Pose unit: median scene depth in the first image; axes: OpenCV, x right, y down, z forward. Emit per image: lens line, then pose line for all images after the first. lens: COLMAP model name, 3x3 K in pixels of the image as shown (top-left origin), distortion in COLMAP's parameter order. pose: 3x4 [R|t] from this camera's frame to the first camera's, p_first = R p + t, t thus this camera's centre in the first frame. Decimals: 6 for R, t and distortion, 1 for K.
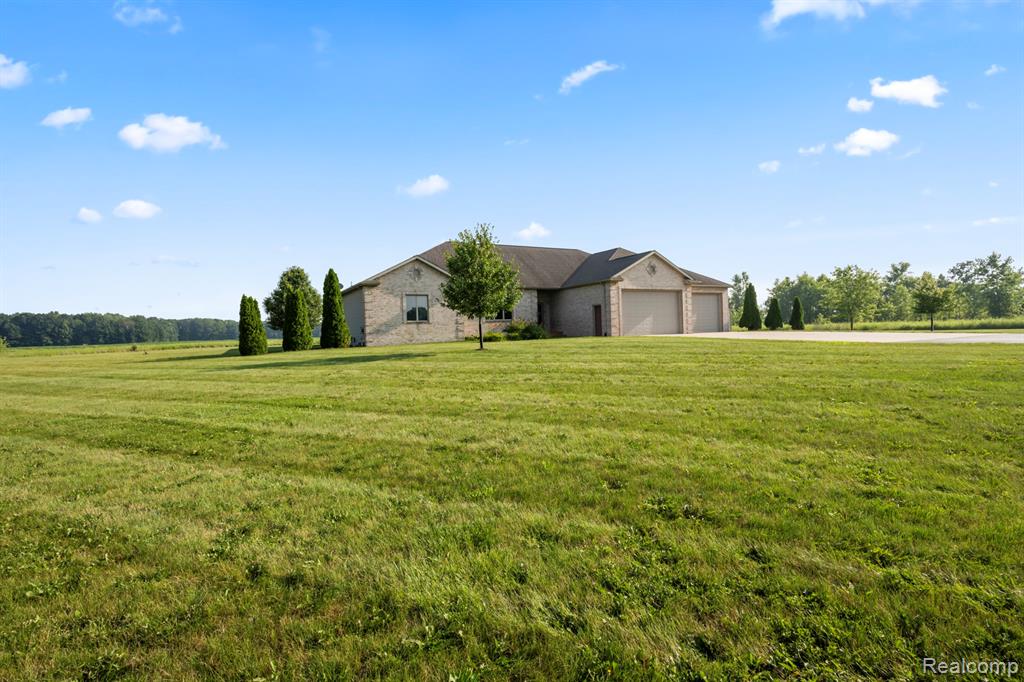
lens RADIAL K [[536.6, 0, 512.0], [0, 536.6, 341.0], [0, 0, 1]] dist [-0.000410, 0.001190]
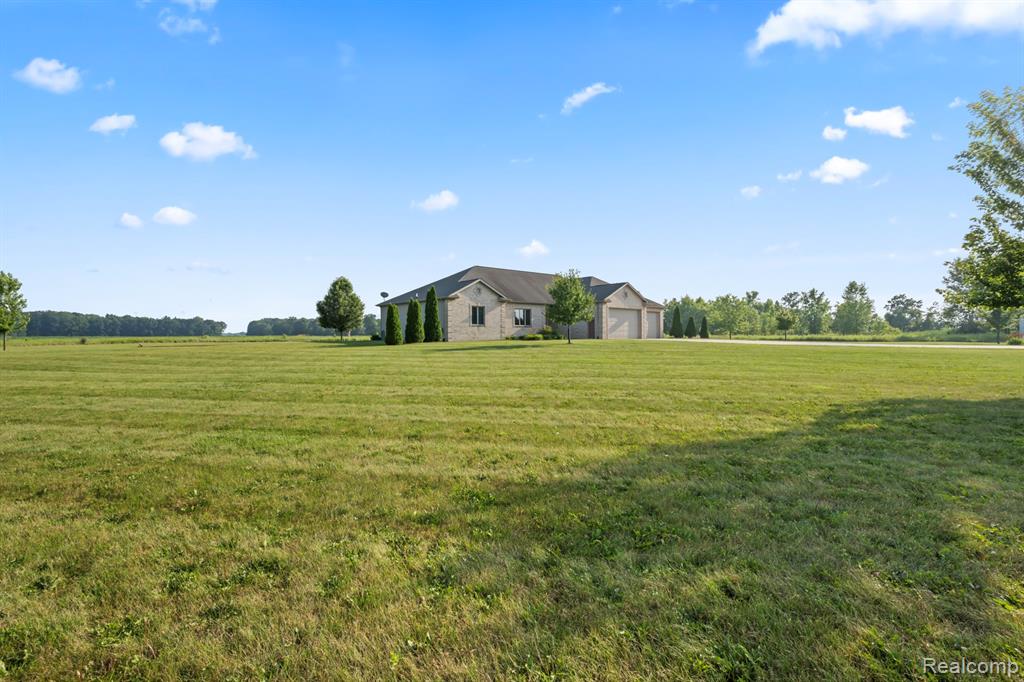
lens RADIAL K [[536.6, 0, 512.0], [0, 536.6, 341.0], [0, 0, 1]] dist [-0.000410, 0.001190]
pose [[0.971837, 0.024837, 0.234342, -0.313249], [-0.022242, 0.999659, -0.013712, 0.016635], [-0.234603, 0.008114, 0.972057, -0.289879]]
